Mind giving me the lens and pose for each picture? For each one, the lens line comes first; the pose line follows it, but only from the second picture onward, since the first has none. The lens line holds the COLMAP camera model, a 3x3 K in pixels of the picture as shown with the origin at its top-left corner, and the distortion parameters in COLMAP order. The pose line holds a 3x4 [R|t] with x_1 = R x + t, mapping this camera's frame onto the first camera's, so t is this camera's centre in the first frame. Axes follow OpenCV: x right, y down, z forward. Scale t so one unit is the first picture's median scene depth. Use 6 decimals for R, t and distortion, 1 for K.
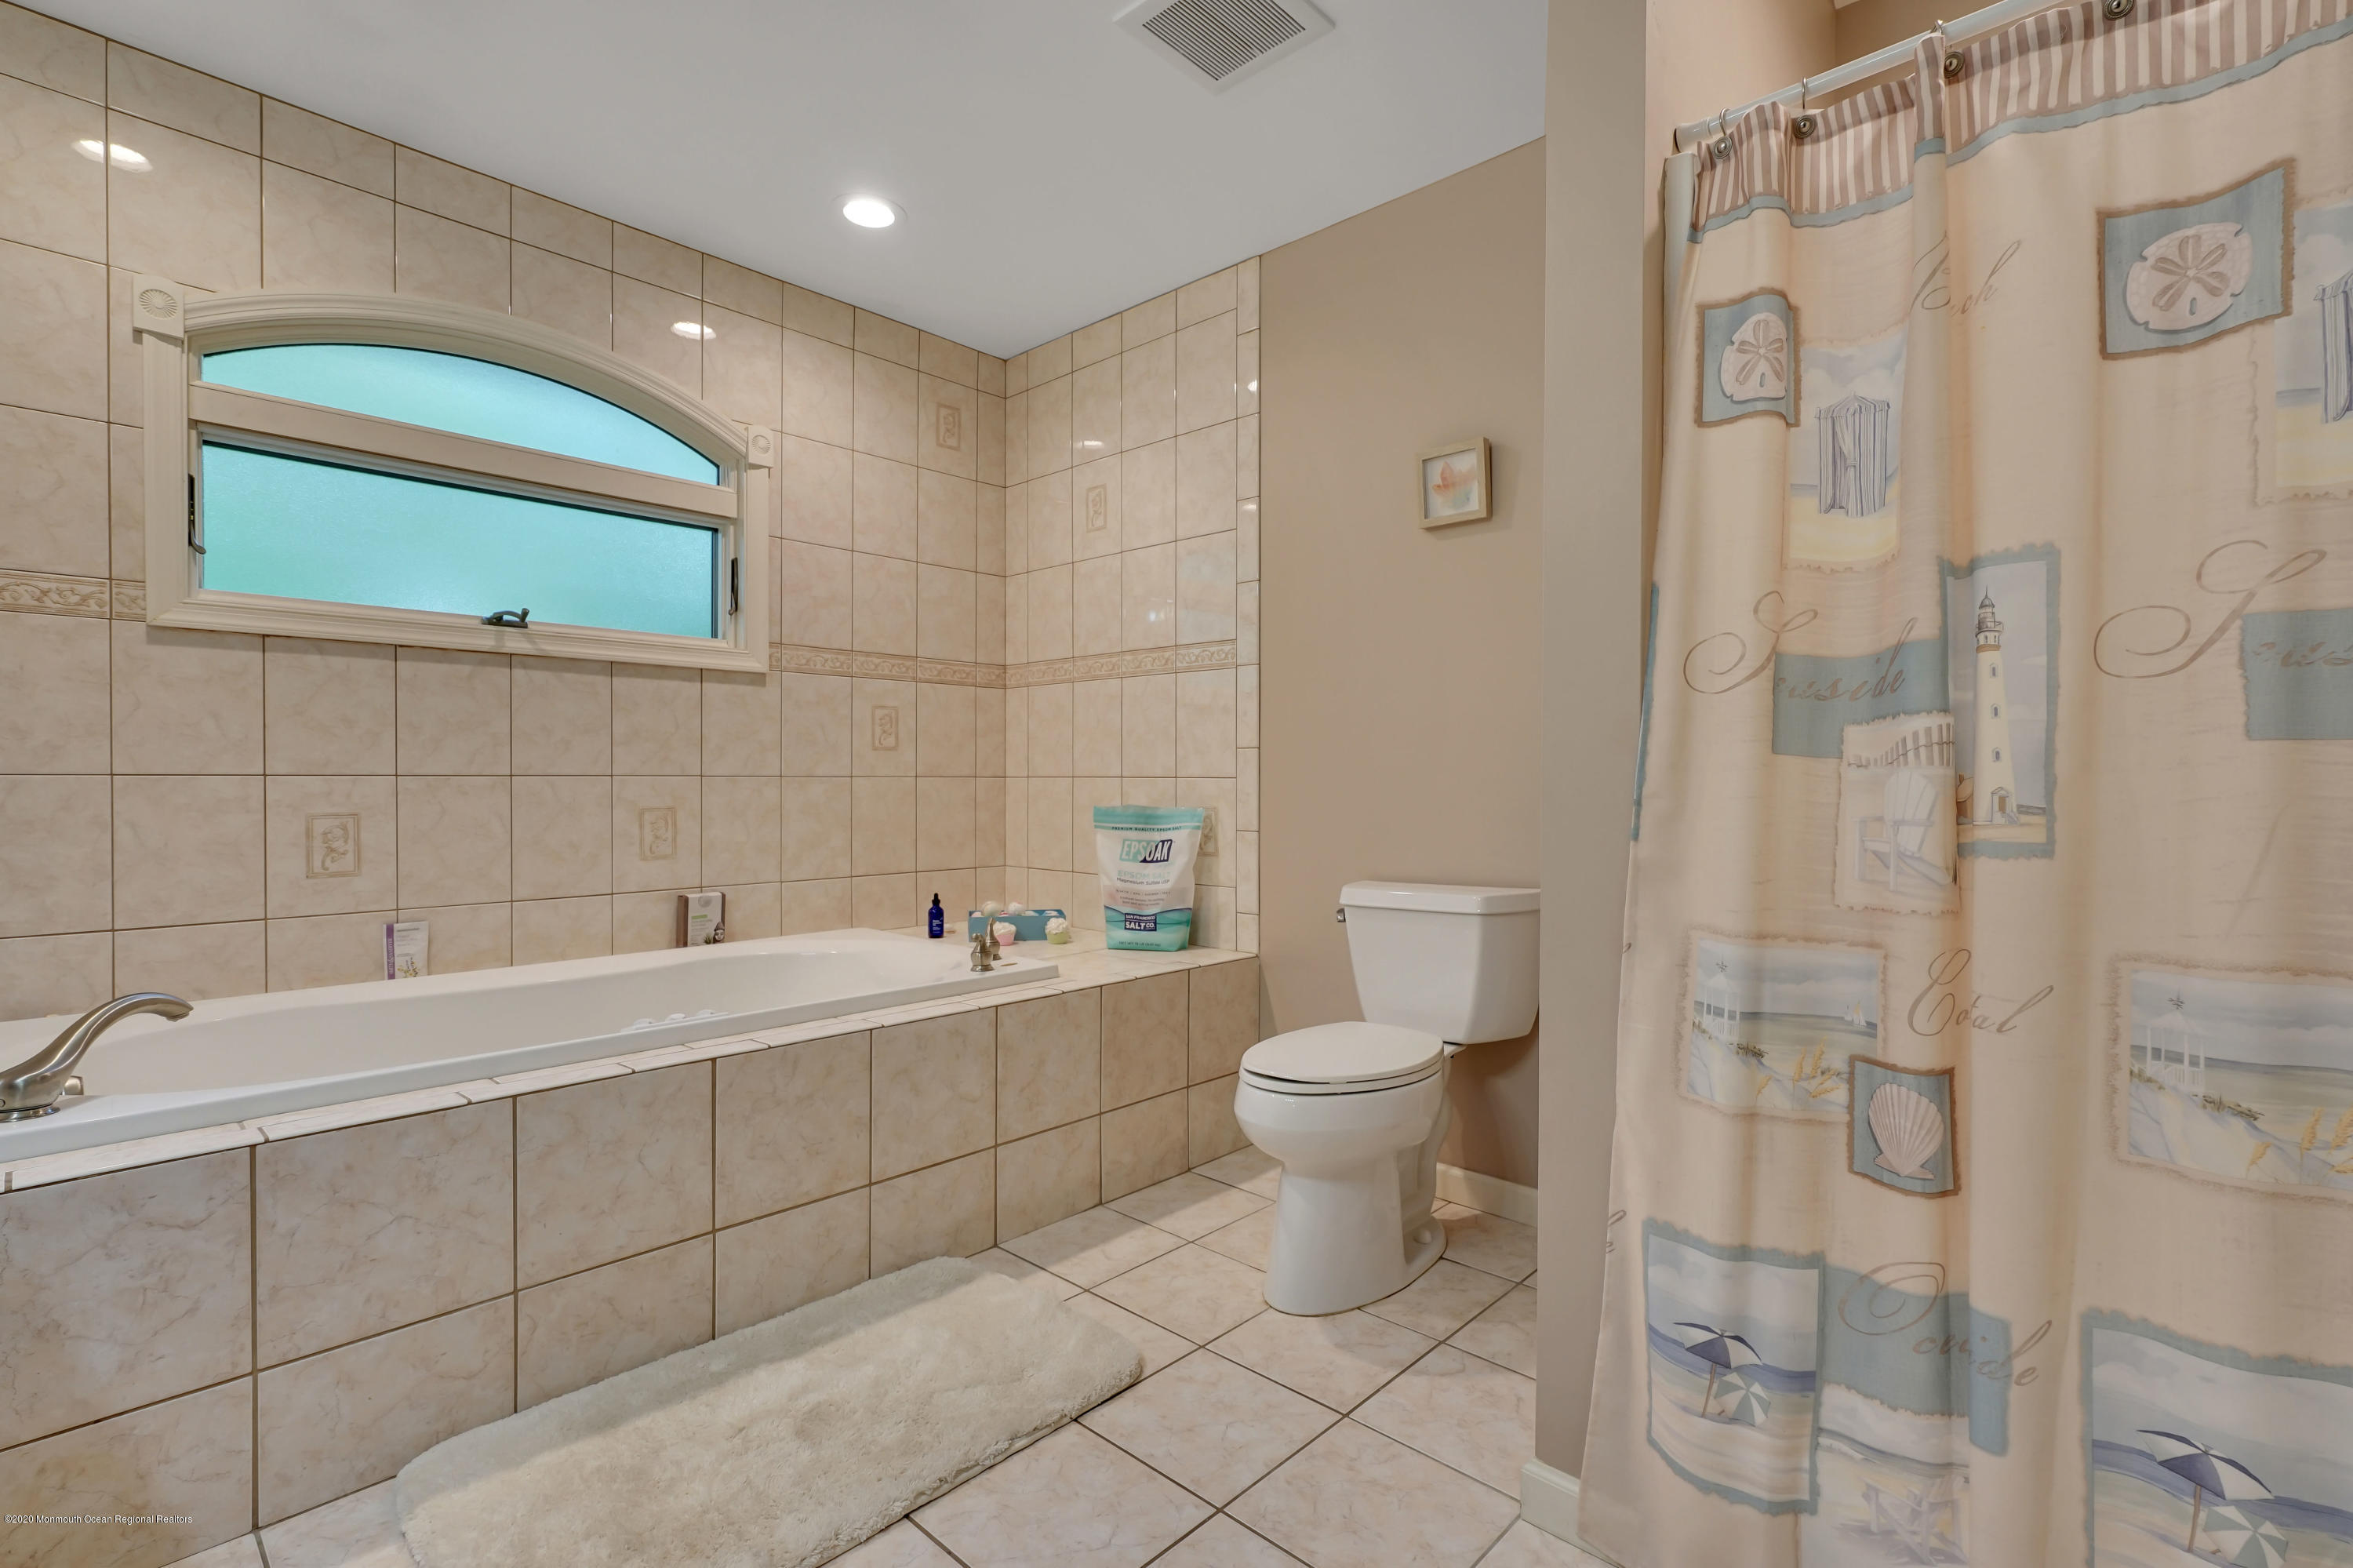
lens RADIAL K [[1076.2, 0, 1186.6], [0, 1076.2, 786.2], [0, 0, 1]] dist [-0.009972, 0.002501]
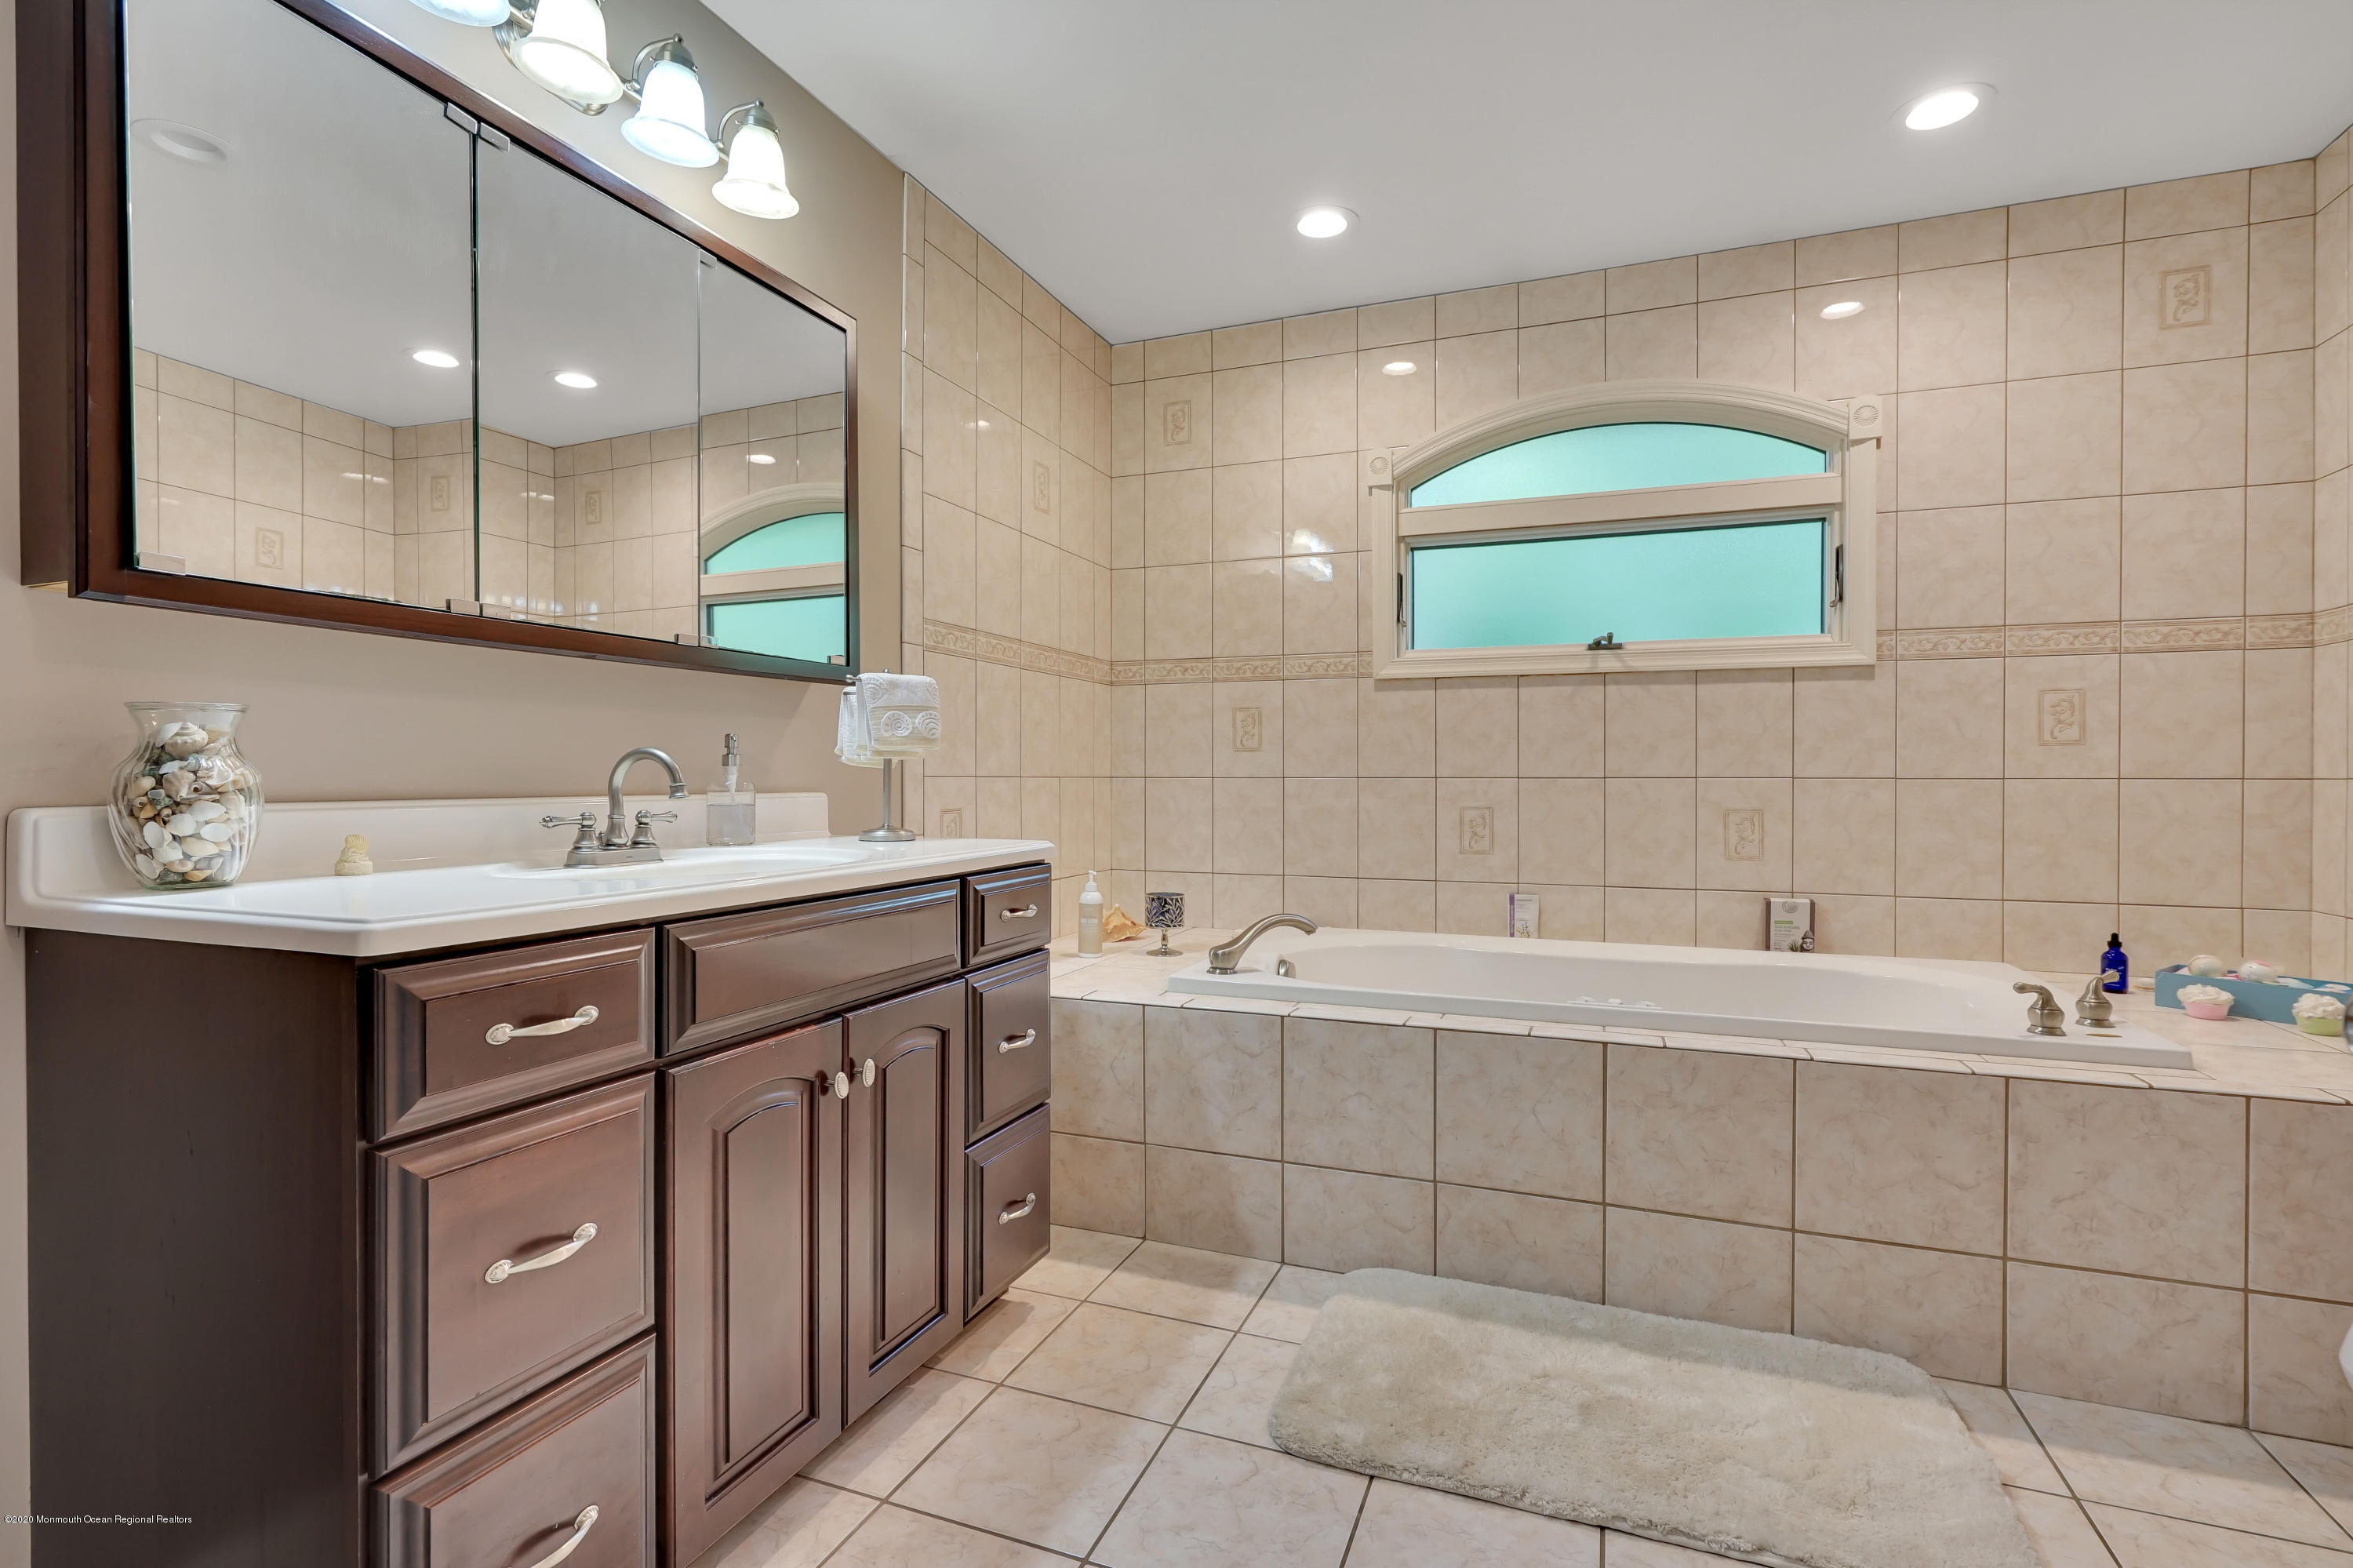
lens RADIAL K [[1076.2, 0, 1190.0], [0, 1076.2, 780.4], [0, 0, 1]] dist [-0.009972, 0.002501]
pose [[0.372569, 0.001582, -0.928003, 0.317250], [-0.006586, 0.999978, -0.000939, -0.003547], [0.927981, 0.006462, 0.372571, 0.169529]]
